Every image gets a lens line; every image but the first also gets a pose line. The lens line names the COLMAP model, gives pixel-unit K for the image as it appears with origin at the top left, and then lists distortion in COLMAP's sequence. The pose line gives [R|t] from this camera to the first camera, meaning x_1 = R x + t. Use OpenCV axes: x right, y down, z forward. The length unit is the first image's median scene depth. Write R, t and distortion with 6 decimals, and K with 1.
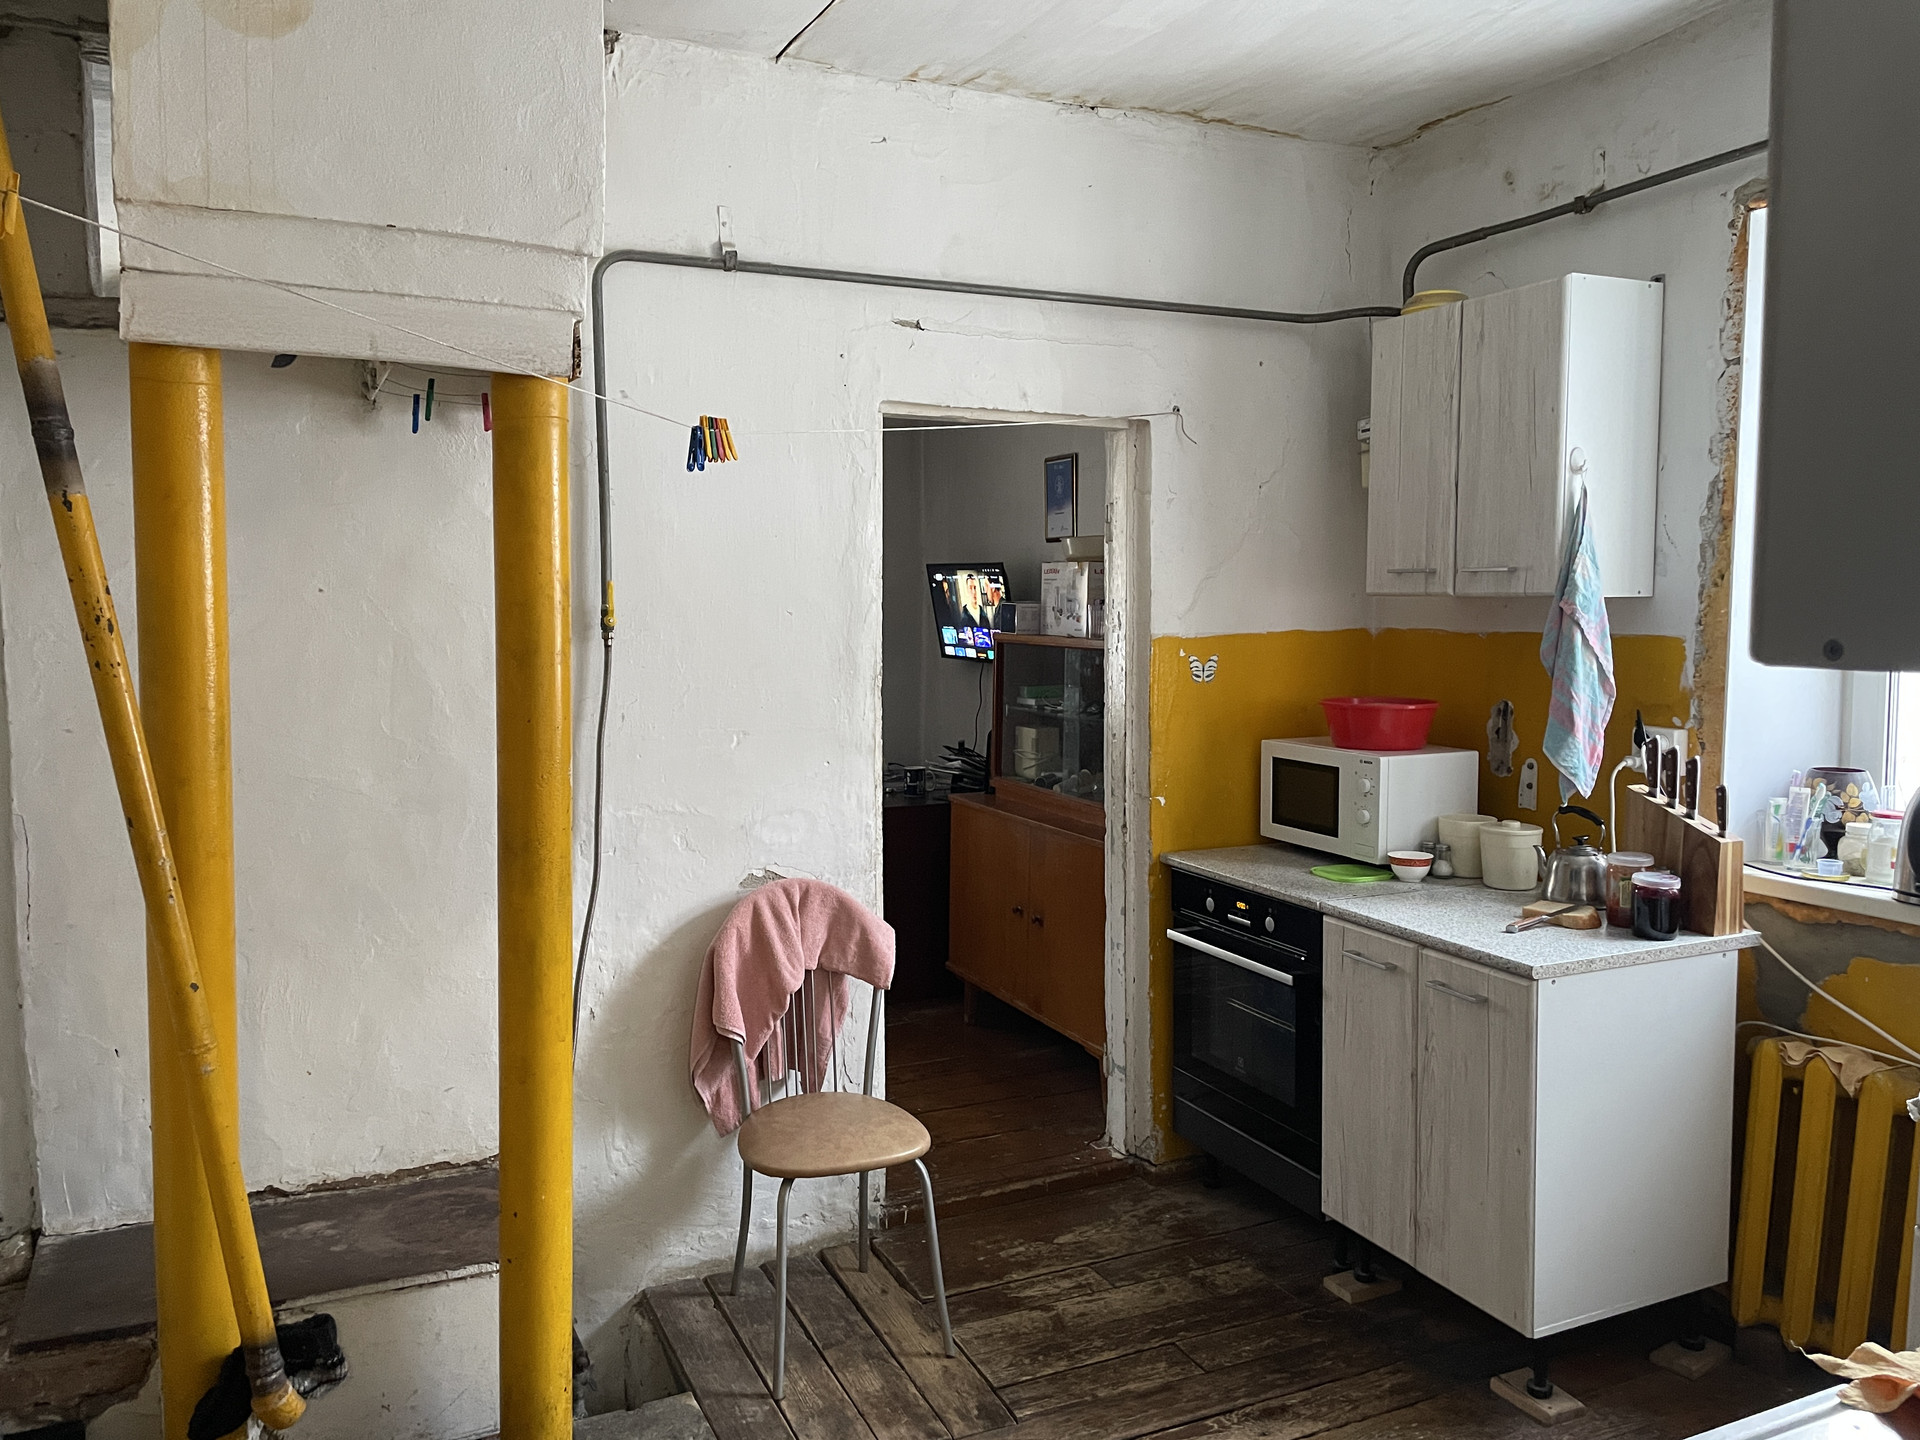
lens RADIAL K [[1454.0, 0, 970.7], [0, 1454.0, 704.3], [0, 0, 1]] dist [0.099487, -0.125882]
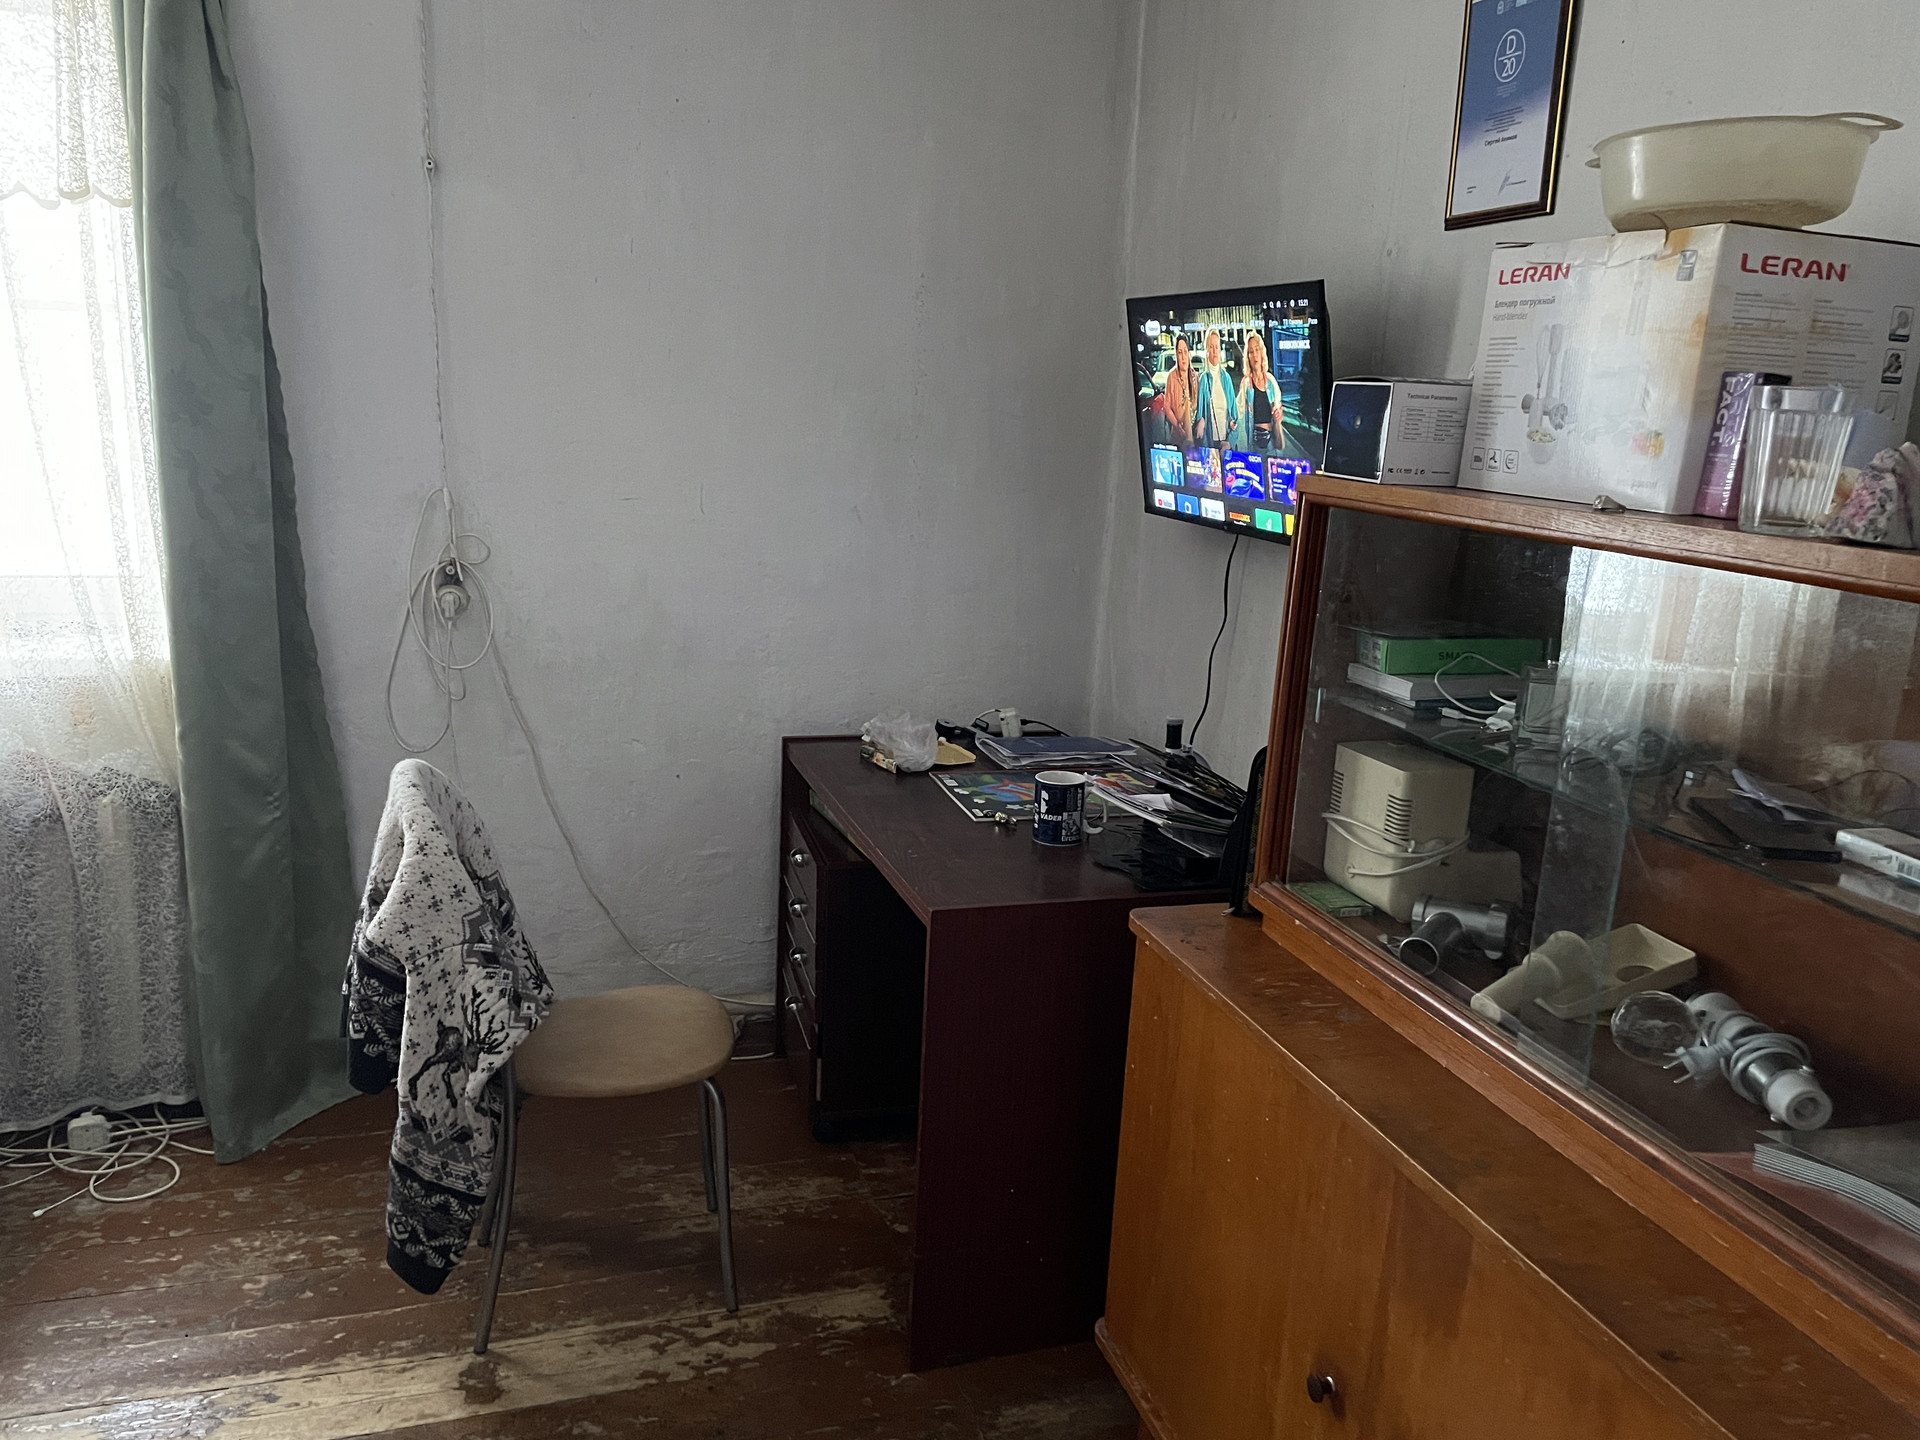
lens RADIAL K [[1454.0, 0, 972.2], [0, 1454.0, 728.8], [0, 0, 1]] dist [0.099487, -0.125882]
pose [[0.988374, 0.074583, -0.132489, -0.014520], [-0.054660, 0.987458, 0.148116, -0.054865], [0.141874, -0.139152, 0.980055, 0.967723]]
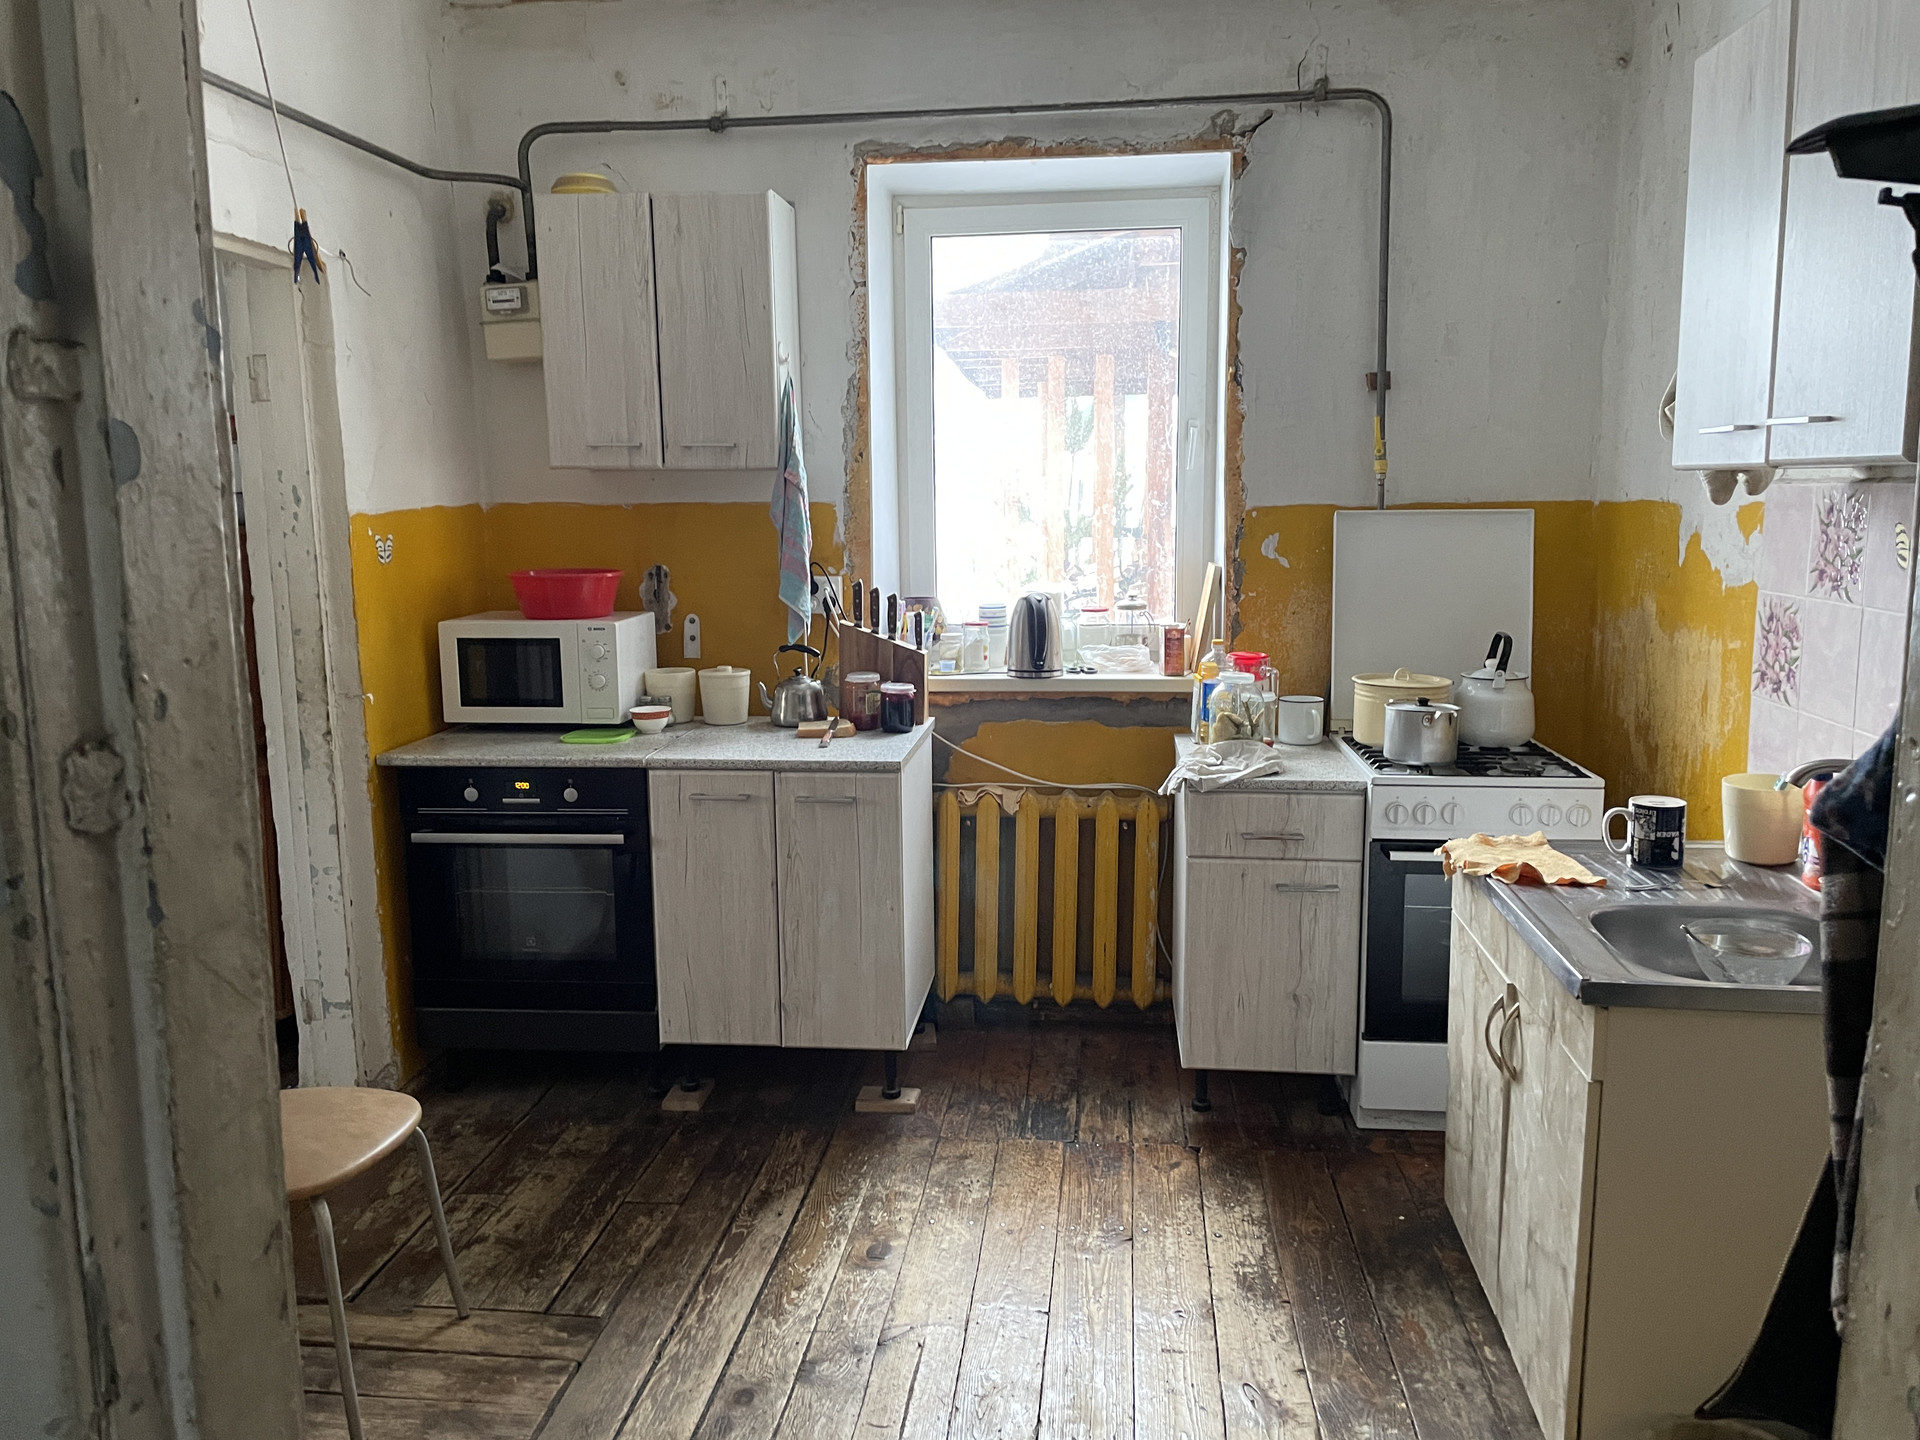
lens RADIAL K [[1454.0, 0, 995.9], [0, 1454.0, 695.5], [0, 0, 1]] dist [0.099487, -0.125882]
pose [[0.506950, -0.128918, 0.852281, -0.486923], [0.073296, 0.991618, 0.106397, -0.003813], [-0.858854, 0.008531, 0.512150, 0.221826]]
